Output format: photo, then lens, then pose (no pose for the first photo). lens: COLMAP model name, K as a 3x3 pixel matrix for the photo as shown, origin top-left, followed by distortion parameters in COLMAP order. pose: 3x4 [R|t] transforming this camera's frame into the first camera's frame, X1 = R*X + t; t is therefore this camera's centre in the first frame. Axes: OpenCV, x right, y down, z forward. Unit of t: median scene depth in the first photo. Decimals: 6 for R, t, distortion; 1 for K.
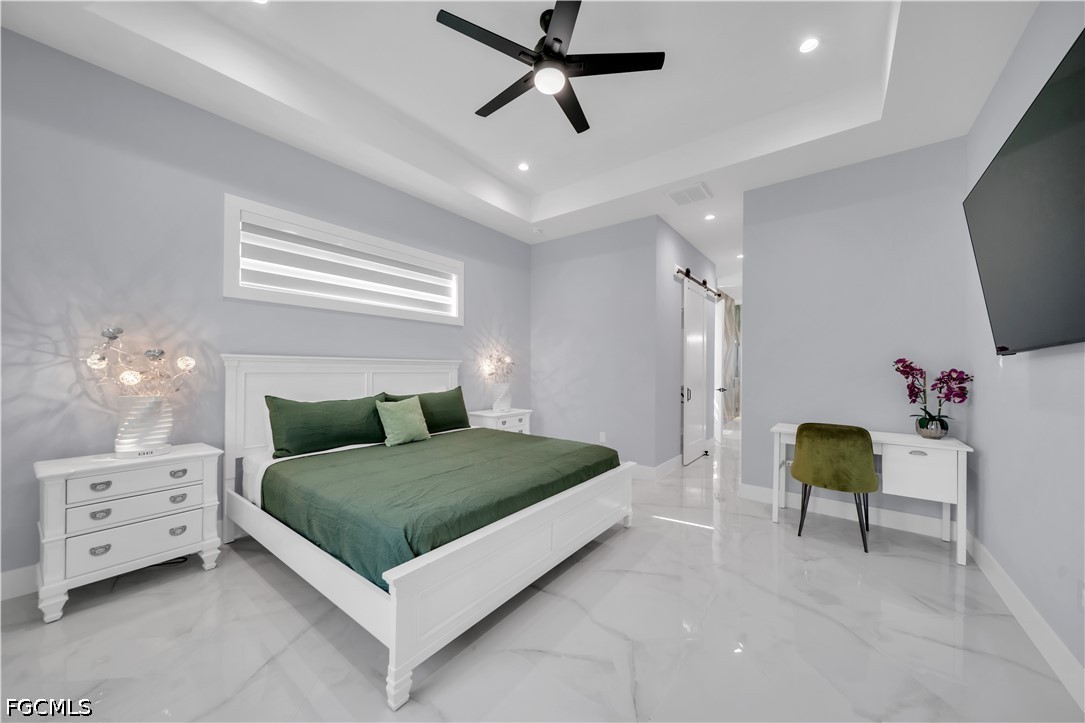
lens RADIAL K [[373.8, 0, 545.2], [0, 373.8, 365.1], [0, 0, 1]] dist [-0.000087, -0.001561]
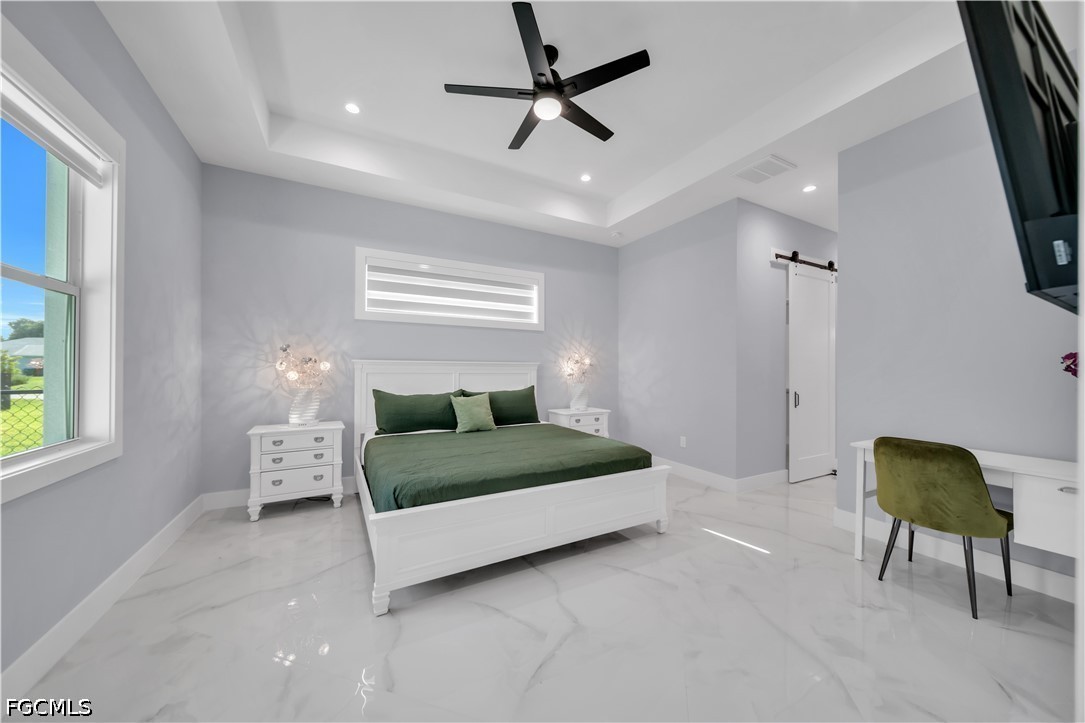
lens RADIAL K [[373.8, 0, 546.9], [0, 373.8, 364.4], [0, 0, 1]] dist [-0.000087, -0.001561]
pose [[0.915122, -0.008951, -0.403077, 0.377387], [0.006189, 0.999948, -0.008155, 0.004365], [0.403129, 0.004968, 0.915130, -0.008243]]
